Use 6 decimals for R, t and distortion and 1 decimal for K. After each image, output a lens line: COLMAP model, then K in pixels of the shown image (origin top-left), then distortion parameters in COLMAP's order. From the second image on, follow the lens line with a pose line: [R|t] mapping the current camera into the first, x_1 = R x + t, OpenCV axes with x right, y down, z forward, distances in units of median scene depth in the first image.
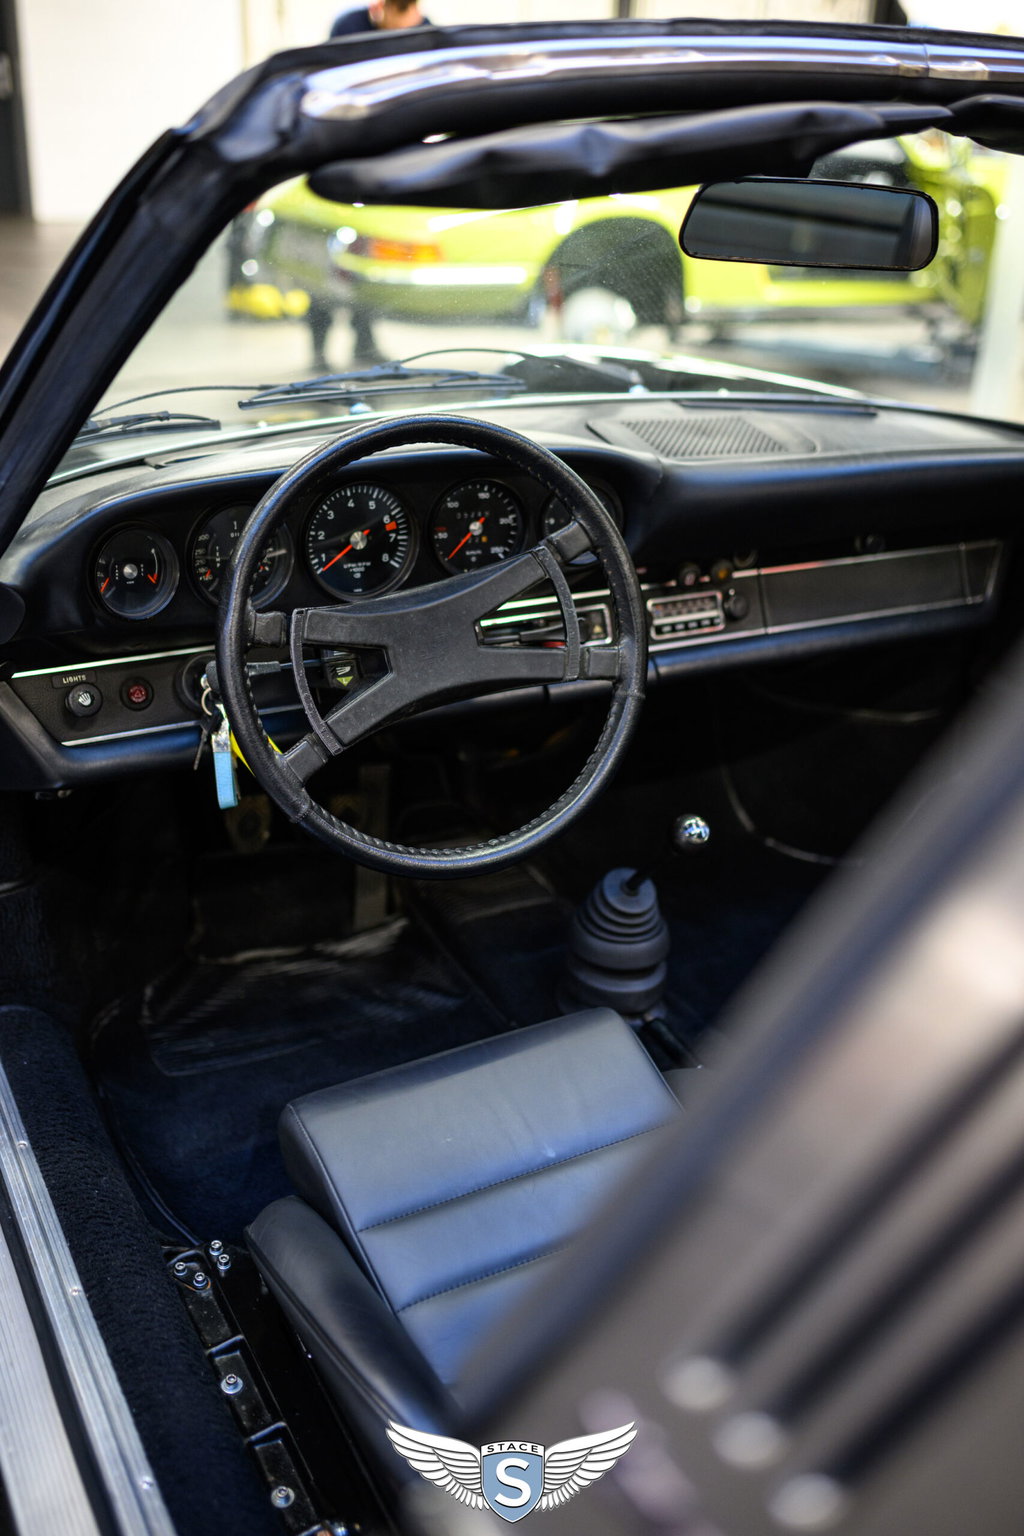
lens RADIAL K [[1488.9, 0, 513.8], [0, 1488.9, 777.7], [0, 0, 1]] dist [-0.085631, 0.155725]
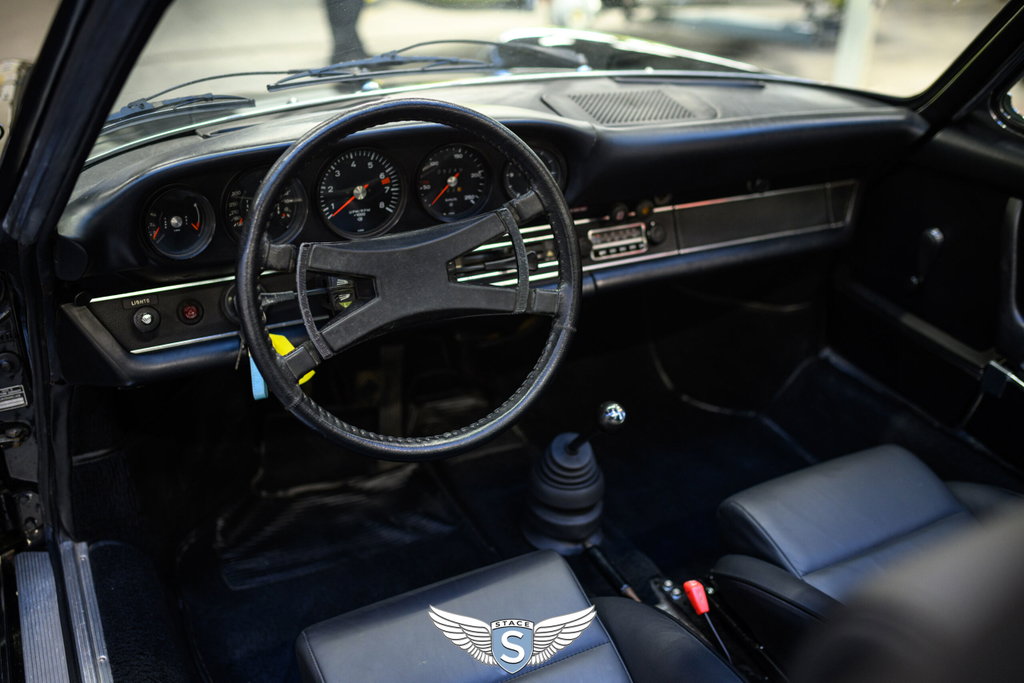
lens RADIAL K [[992.6, 0, 512.0], [0, 992.6, 341.5], [0, 0, 1]] dist [-0.085631, 0.155725]
pose [[0.999884, 0.000486, -0.015245, 0.039141], [0.000014, 0.999463, 0.032772, -0.054873], [0.015253, -0.032769, 0.999347, 0.126497]]
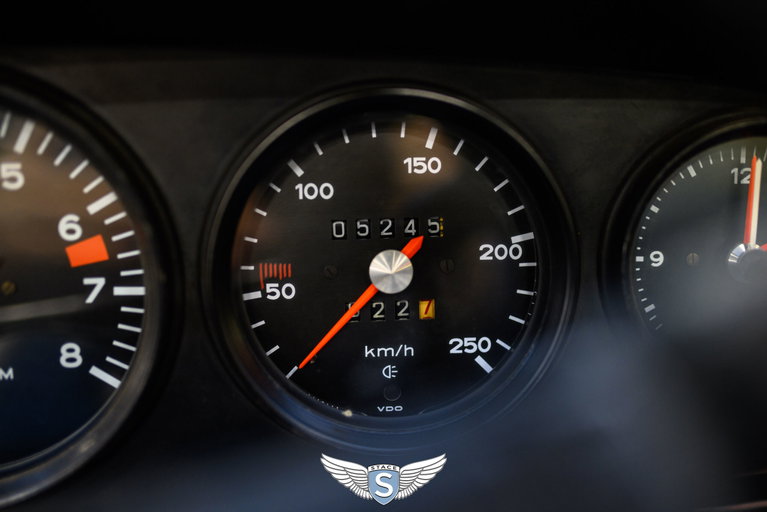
lens RADIAL K [[743.5, 0, 383.5], [0, 743.5, 256.0], [0, 0, 1]] dist [-0.085631, 0.155725]
pose [[0.955863, 0.016952, -0.293322, 0.016253], [-0.084783, 0.971781, -0.220123, -0.134775], [0.281313, 0.235276, 0.930327, 0.839822]]
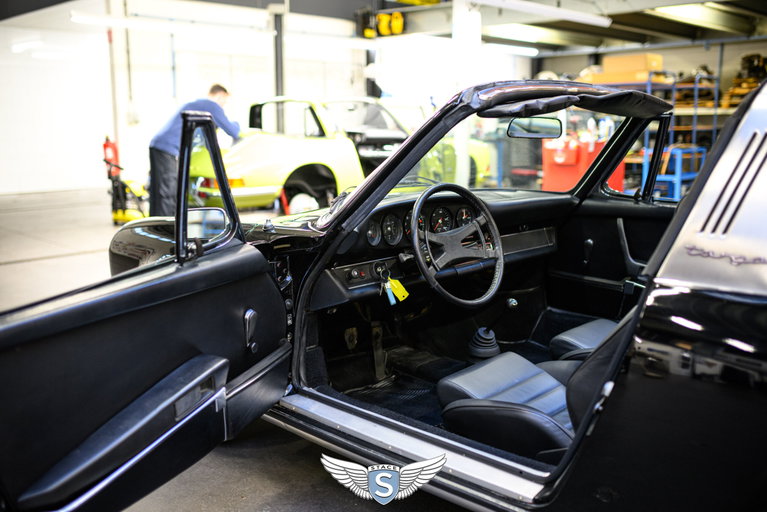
lens RADIAL K [[743.5, 0, 383.5], [0, 743.5, 256.0], [0, 0, 1]] dist [-0.085631, 0.155725]
pose [[0.954436, -0.096027, 0.282543, -0.622853], [0.166237, 0.957387, -0.236168, 0.282023], [-0.247825, 0.272376, 0.929728, -0.516696]]
